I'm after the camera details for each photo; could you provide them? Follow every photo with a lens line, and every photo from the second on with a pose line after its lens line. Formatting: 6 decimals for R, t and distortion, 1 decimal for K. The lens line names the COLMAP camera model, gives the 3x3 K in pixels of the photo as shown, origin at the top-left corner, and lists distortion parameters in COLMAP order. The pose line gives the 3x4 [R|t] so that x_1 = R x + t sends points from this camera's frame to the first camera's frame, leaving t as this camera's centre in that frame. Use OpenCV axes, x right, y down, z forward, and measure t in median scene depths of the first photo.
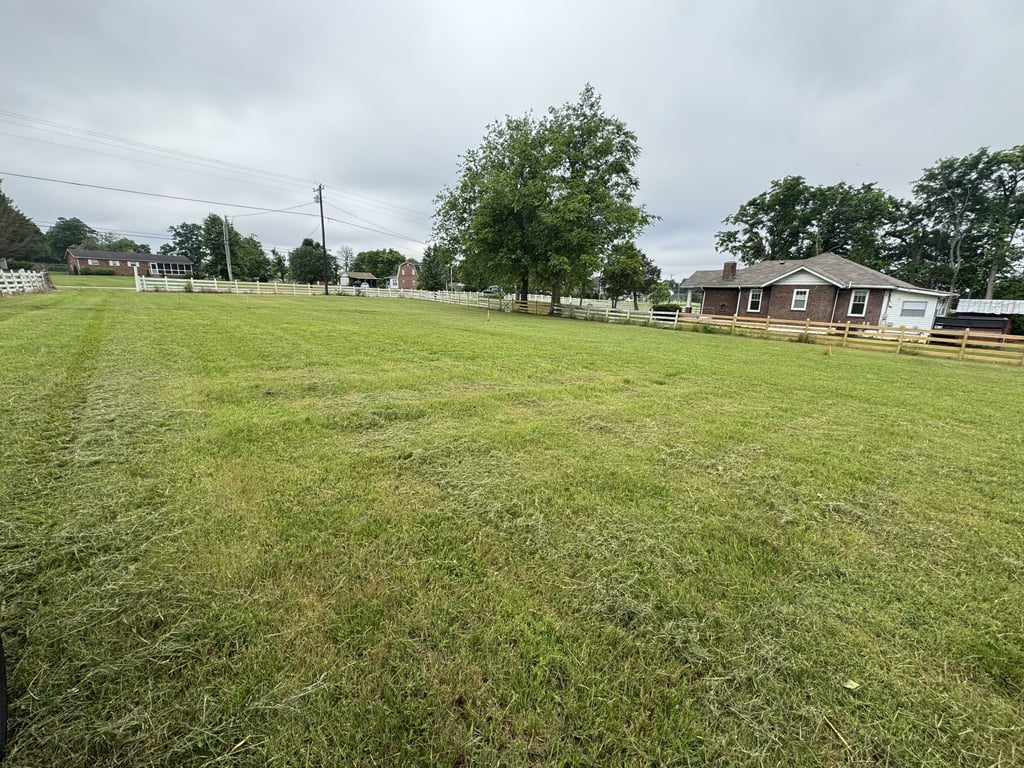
lens RADIAL K [[407.6, 0, 511.8], [0, 407.6, 382.9], [0, 0, 1]] dist [-0.003116, 0.000685]
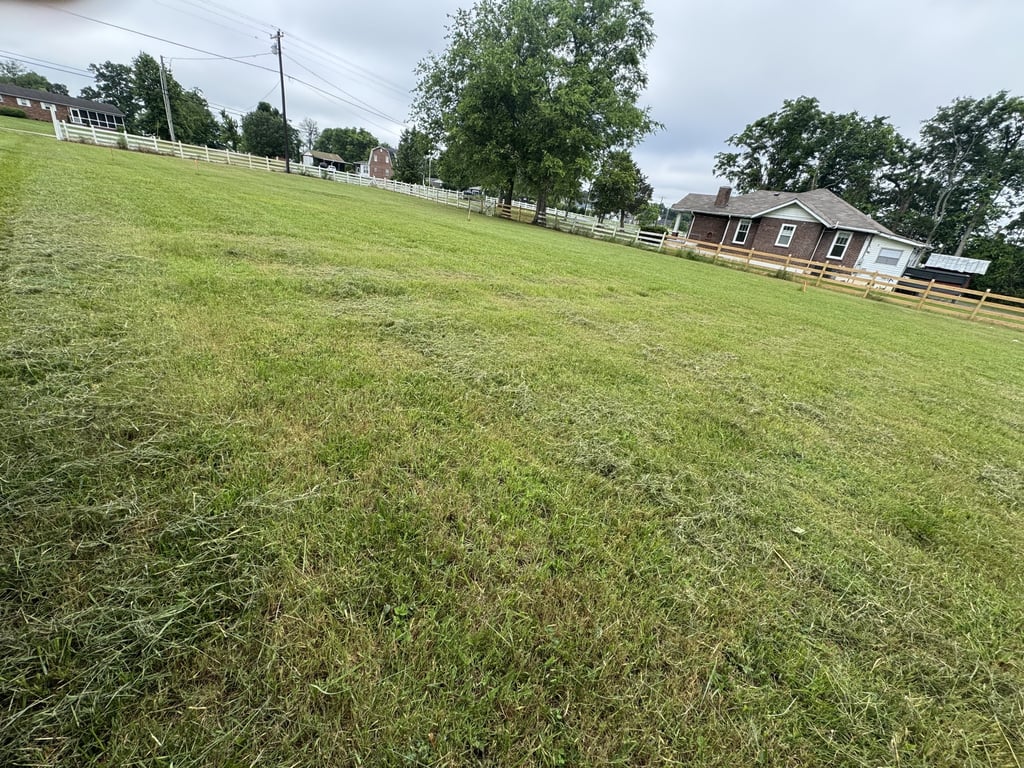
lens RADIAL K [[407.6, 0, 512.4], [0, 407.6, 383.0], [0, 0, 1]] dist [-0.003116, 0.000685]
pose [[0.993196, 0.081871, 0.082821, -0.016017], [-0.097105, 0.974792, 0.200876, 0.041535], [-0.064287, -0.207551, 0.976109, 0.007893]]
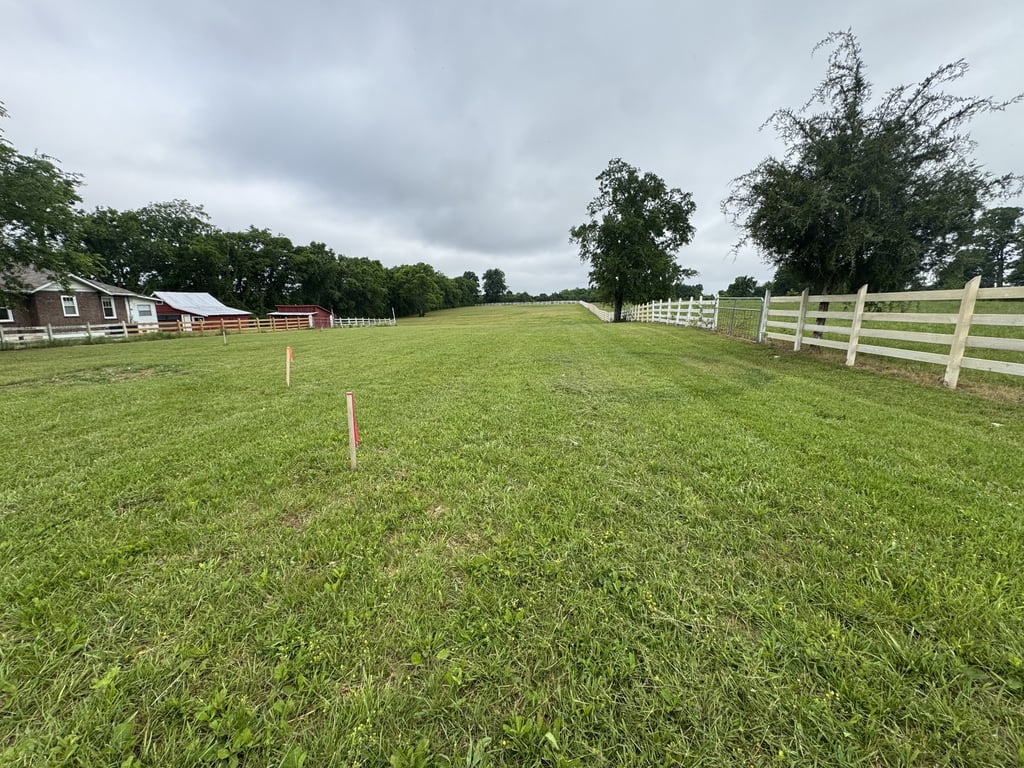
lens RADIAL K [[407.6, 0, 511.8], [0, 407.6, 383.5], [0, 0, 1]] dist [-0.003116, 0.000685]
pose [[-0.666672, -0.165379, 0.726773, -2.900531], [0.145340, 0.927513, 0.344379, -0.786054], [-0.731044, 0.335216, -0.594310, 3.162291]]
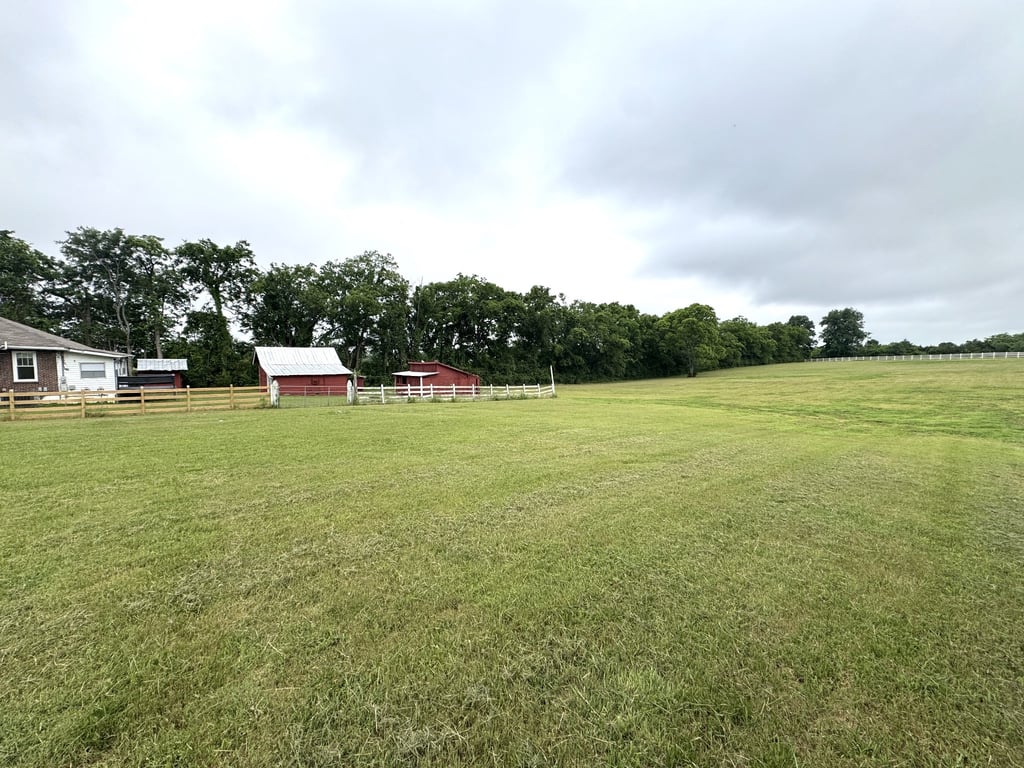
lens RADIAL K [[407.6, 0, 511.0], [0, 407.6, 382.7], [0, 0, 1]] dist [-0.003116, 0.000685]
pose [[0.016598, -0.078184, 0.996801, 0.051013], [0.219039, 0.973006, 0.072671, -0.005849], [-0.975575, 0.217132, 0.033275, -0.063386]]
